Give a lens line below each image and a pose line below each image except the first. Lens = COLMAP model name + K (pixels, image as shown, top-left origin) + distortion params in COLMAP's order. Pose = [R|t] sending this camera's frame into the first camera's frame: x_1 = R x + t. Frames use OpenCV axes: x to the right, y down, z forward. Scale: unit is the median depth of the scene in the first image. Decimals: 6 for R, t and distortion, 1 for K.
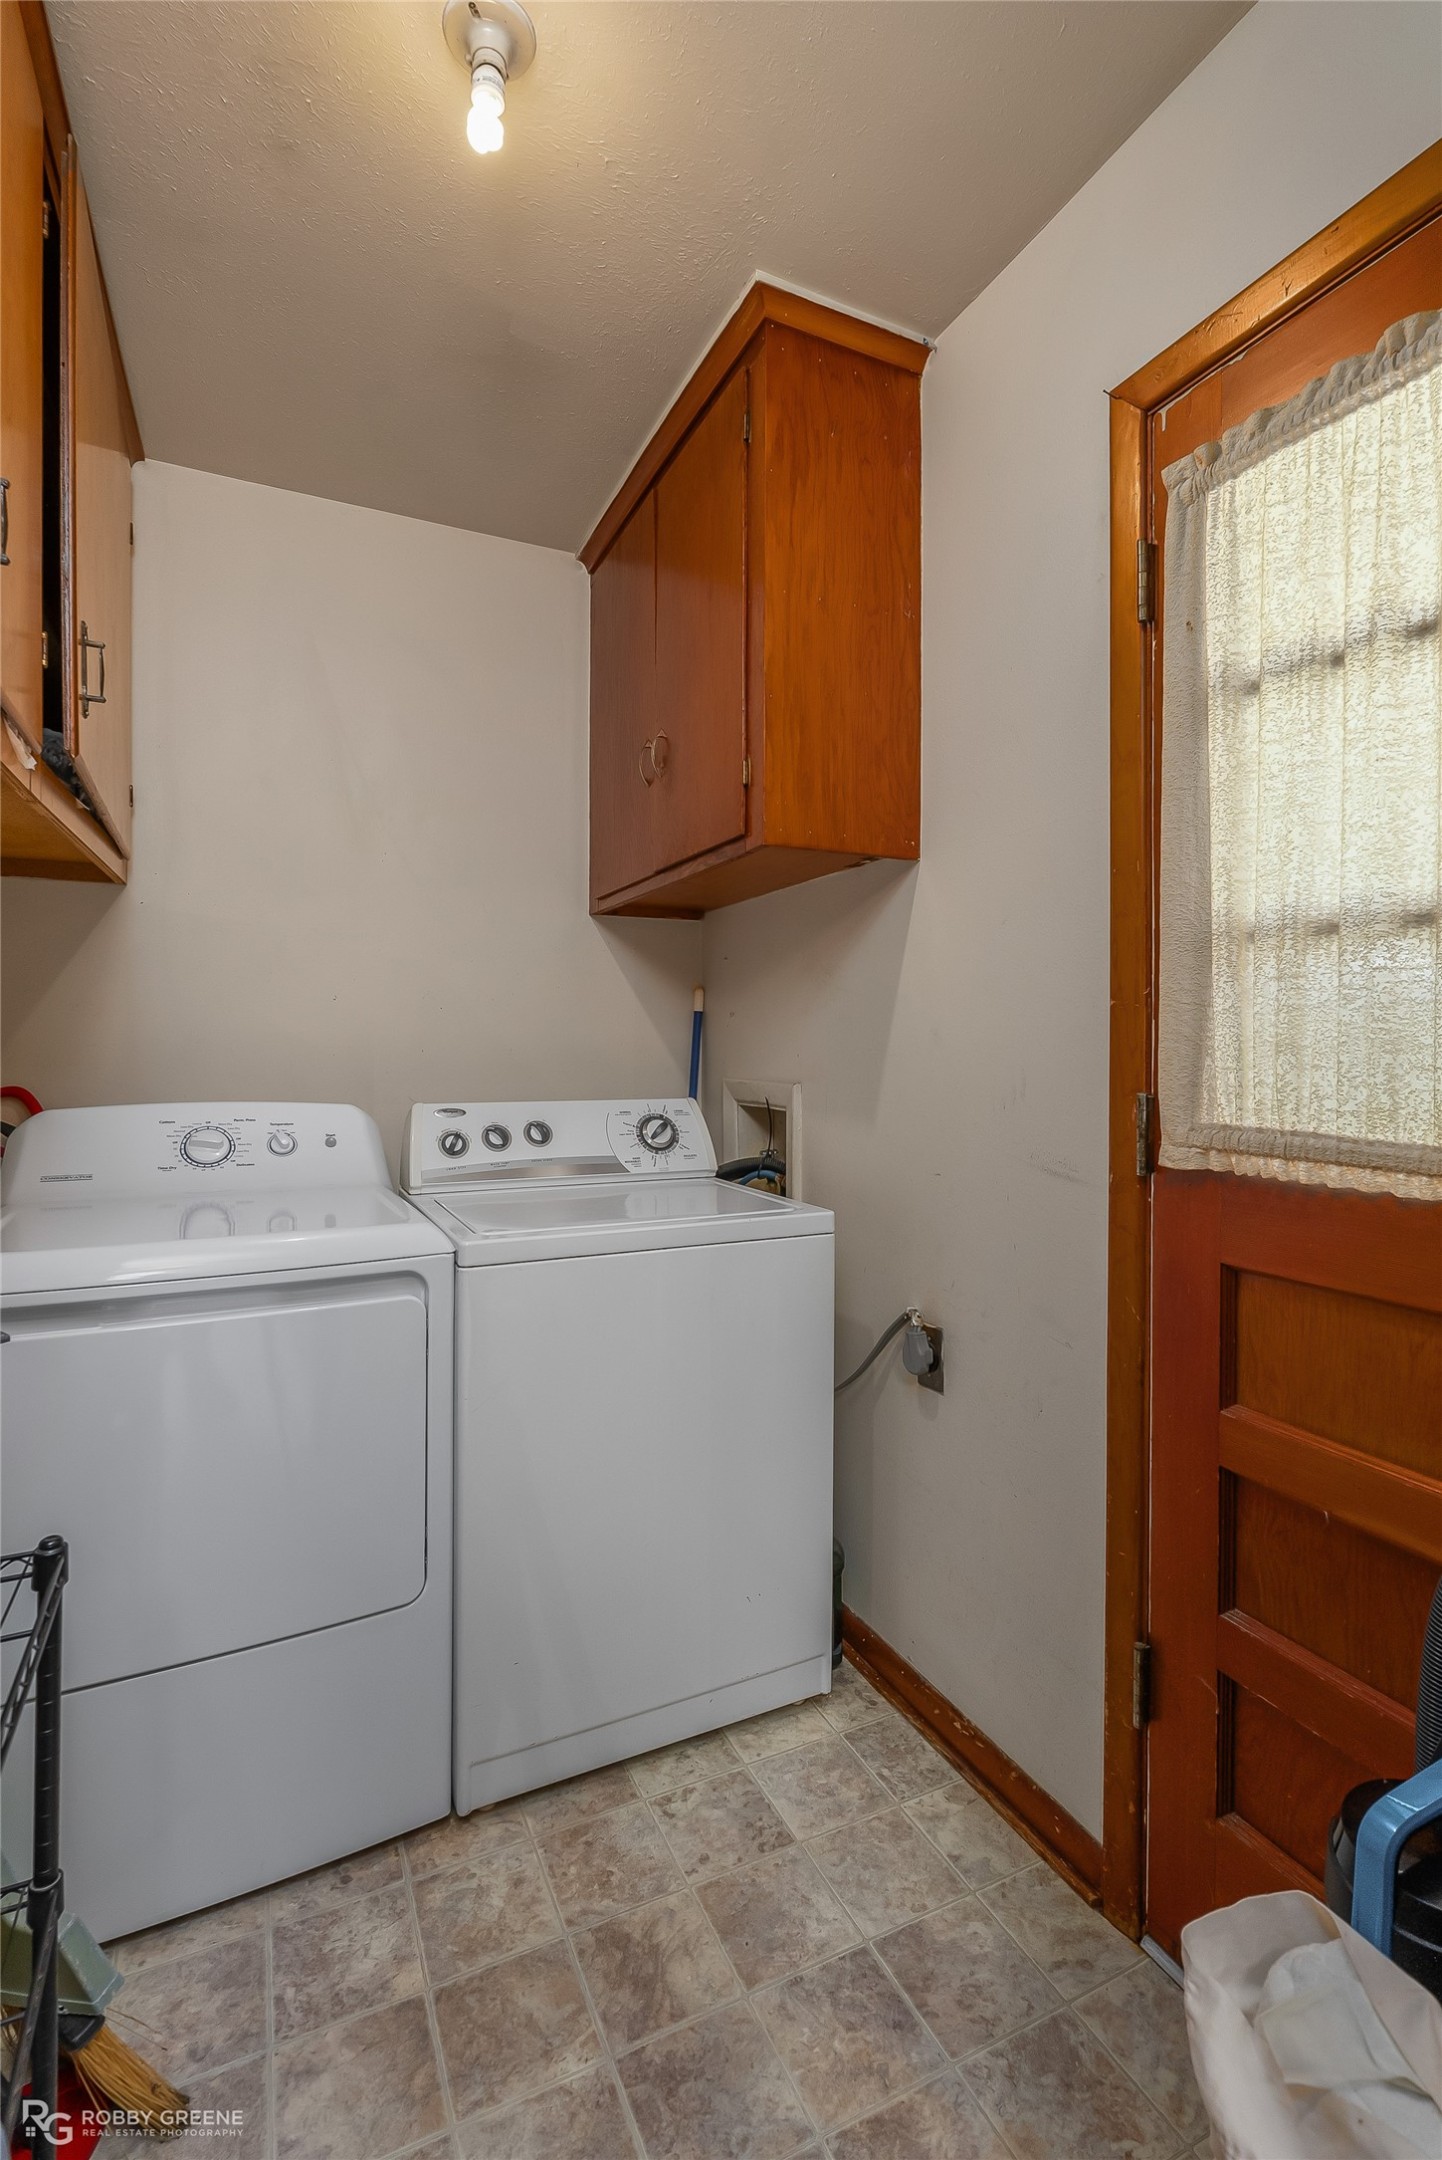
lens RADIAL K [[1000.4, 0, 747.6], [0, 1000.4, 1040.5], [0, 0, 1]] dist [-0.004823, 0.000714]
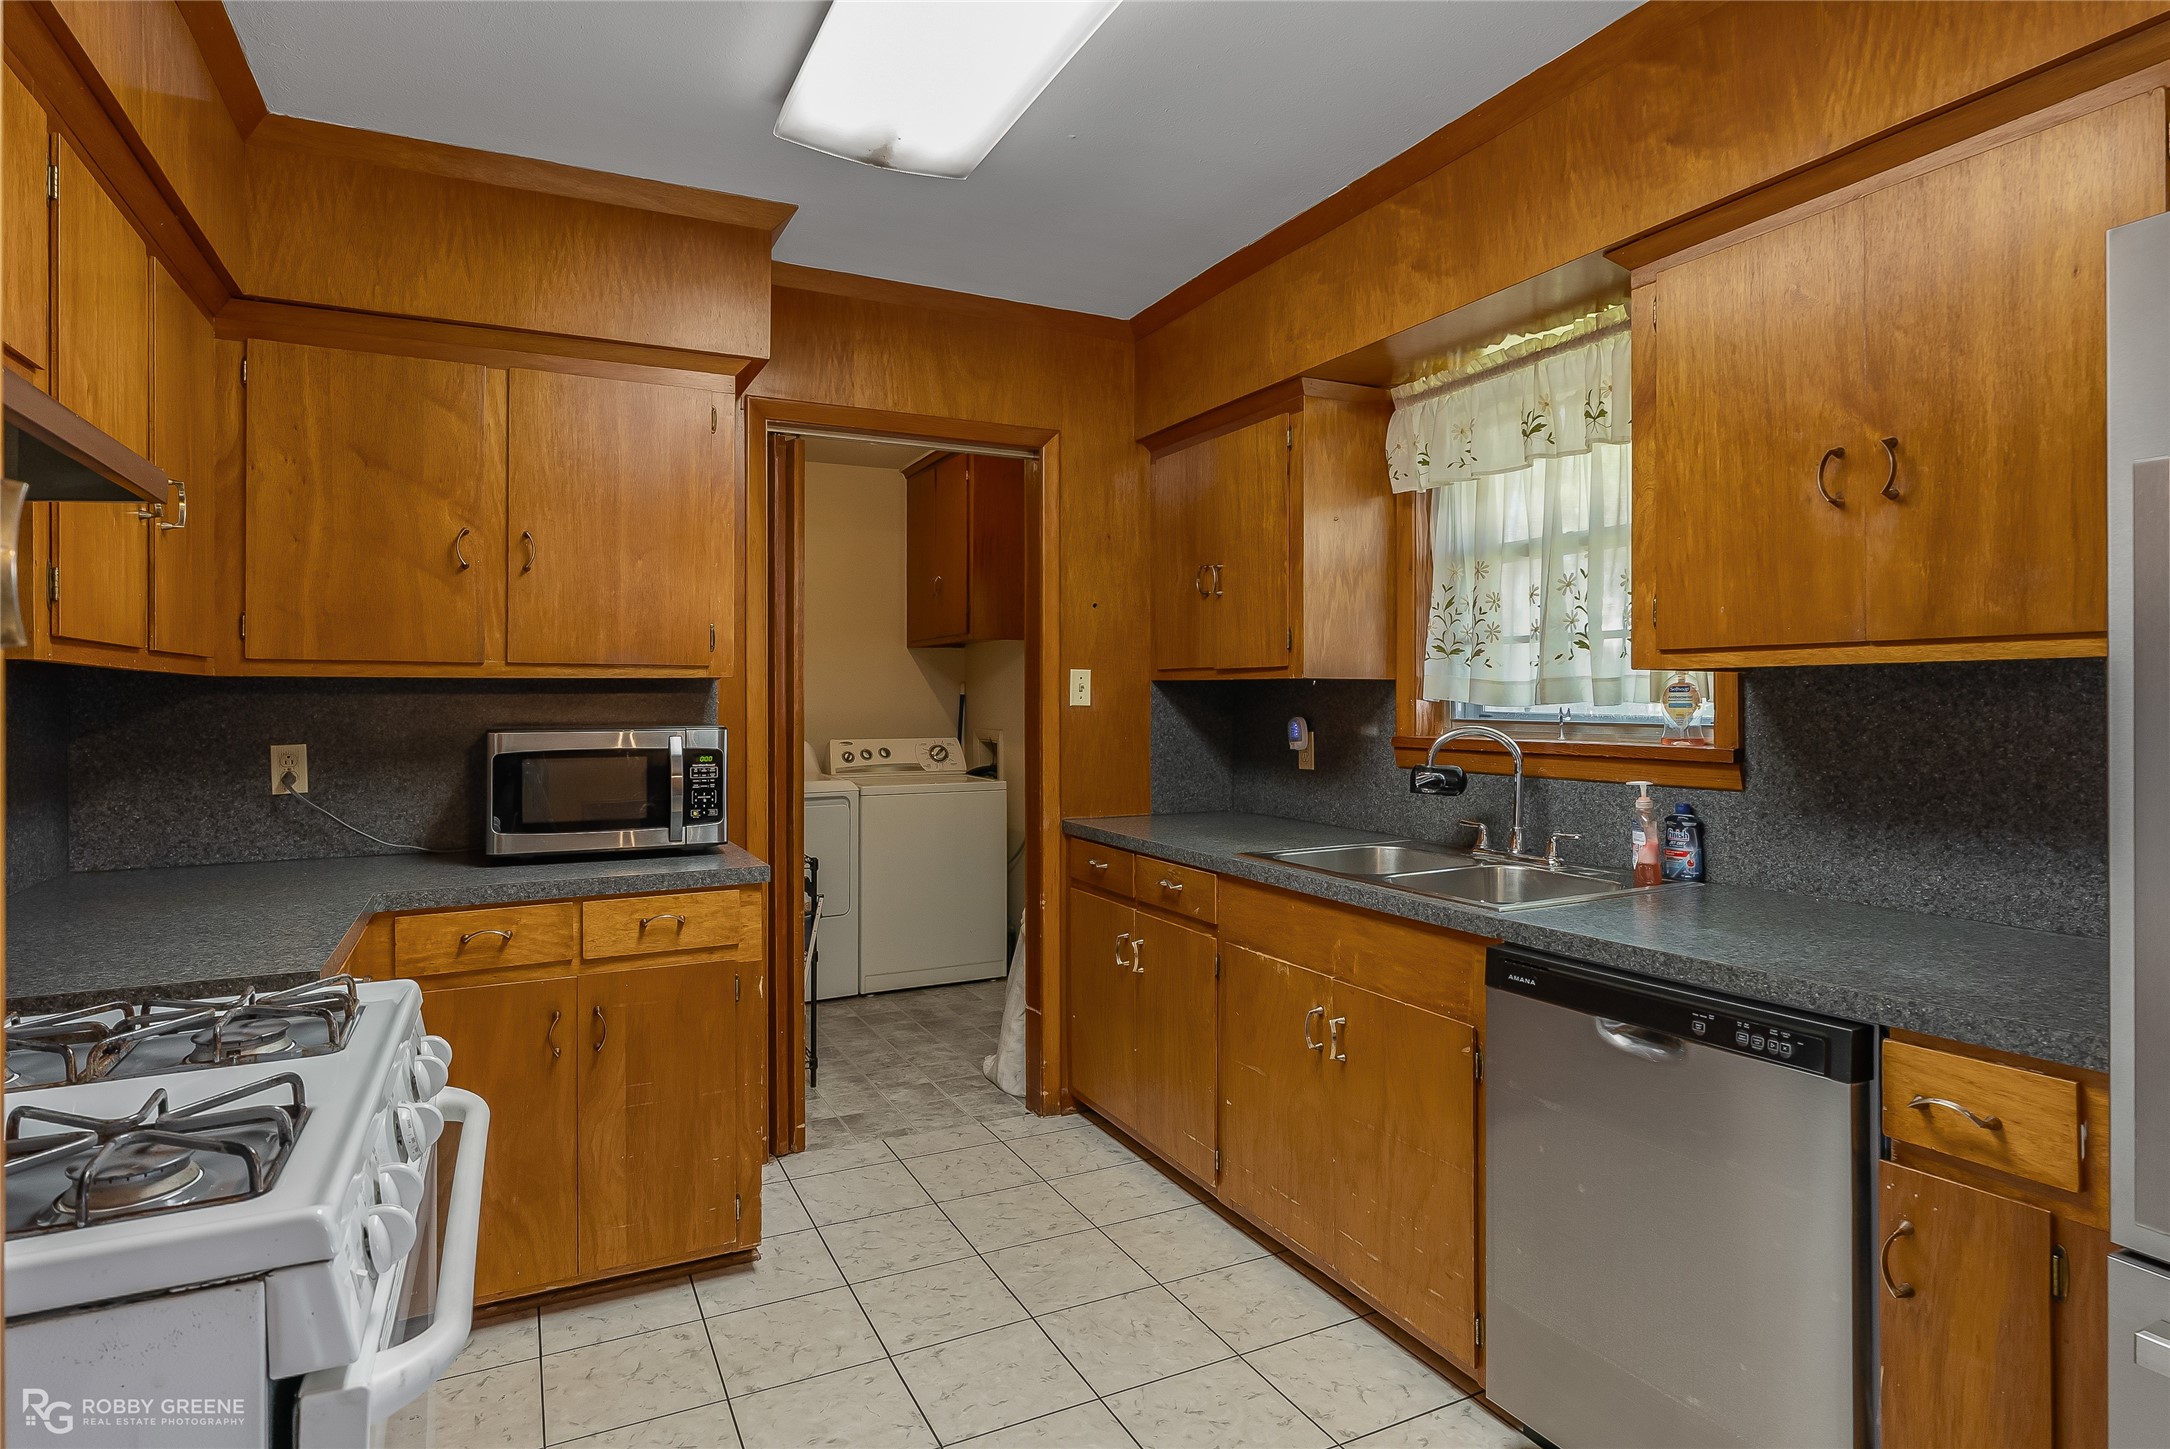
lens RADIAL K [[1157.0, 0, 1084.7], [0, 1157.0, 696.7], [0, 0, 1]] dist [-0.003802, 0.001649]
pose [[0.999984, -0.000885, 0.005522, 0.218224], [0.000889, 0.999999, -0.000735, -0.029409], [-0.005521, 0.000740, 0.999984, -1.549785]]
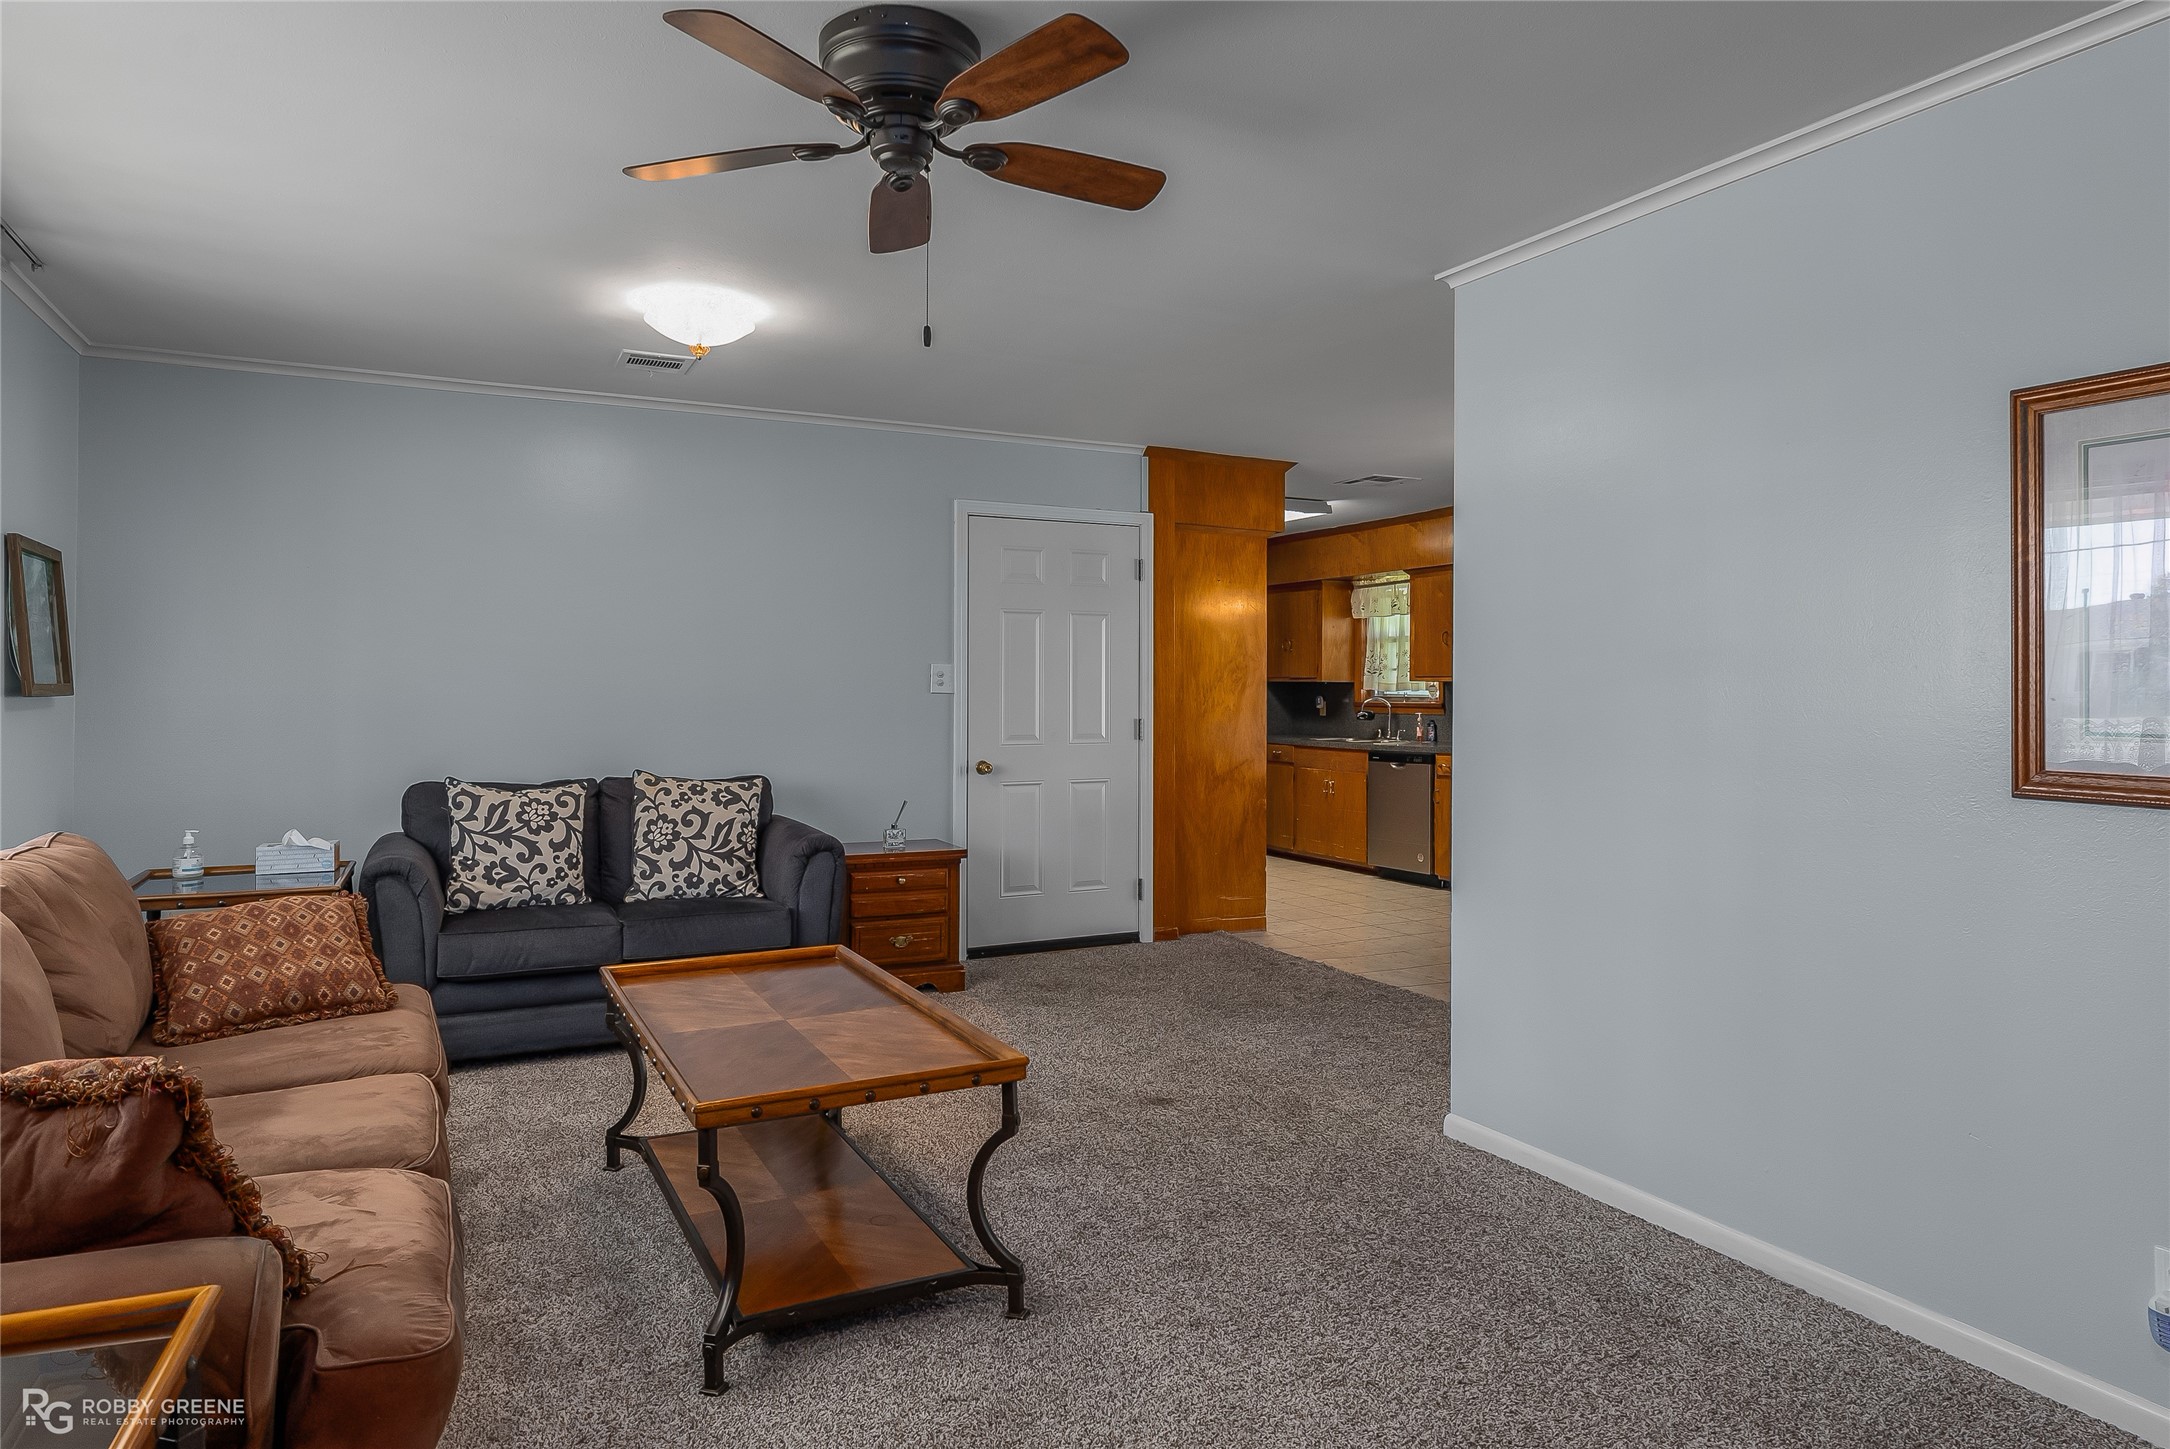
lens RADIAL K [[1275.3, 0, 1109.9], [0, 1275.3, 683.9], [0, 0, 1]] dist [-0.007158, 0.006252]
pose [[0.999543, 0.002390, 0.030139, -0.373862], [-0.002267, 0.999989, -0.004136, -0.025431], [-0.030148, 0.004066, 0.999537, -4.529403]]
